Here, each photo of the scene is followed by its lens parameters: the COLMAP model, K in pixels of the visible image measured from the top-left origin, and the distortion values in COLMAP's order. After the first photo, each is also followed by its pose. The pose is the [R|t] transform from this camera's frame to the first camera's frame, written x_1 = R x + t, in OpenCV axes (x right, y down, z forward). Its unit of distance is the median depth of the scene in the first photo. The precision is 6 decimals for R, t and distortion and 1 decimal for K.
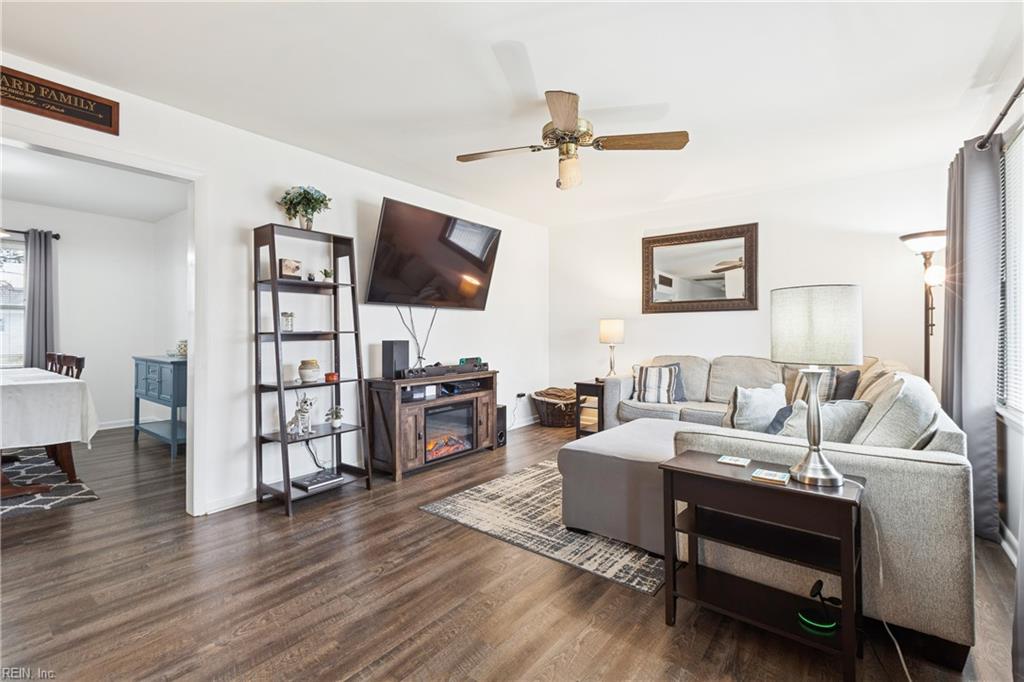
lens RADIAL K [[466.2, 0, 508.4], [0, 466.2, 333.3], [0, 0, 1]] dist [-0.003442, 0.000130]
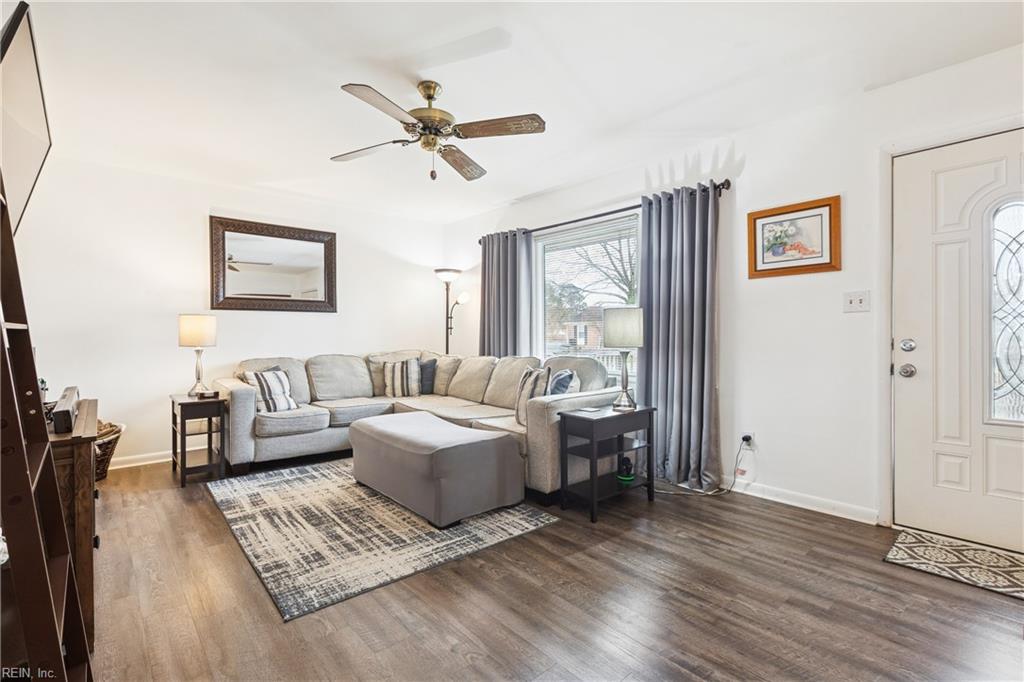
lens RADIAL K [[466.2, 0, 509.1], [0, 466.2, 339.5], [0, 0, 1]] dist [-0.003442, 0.000130]
pose [[0.181470, -0.009370, 0.983352, -0.706273], [0.002715, 0.999956, 0.009028, 0.007053], [-0.983393, 0.001031, 0.181488, 0.588122]]
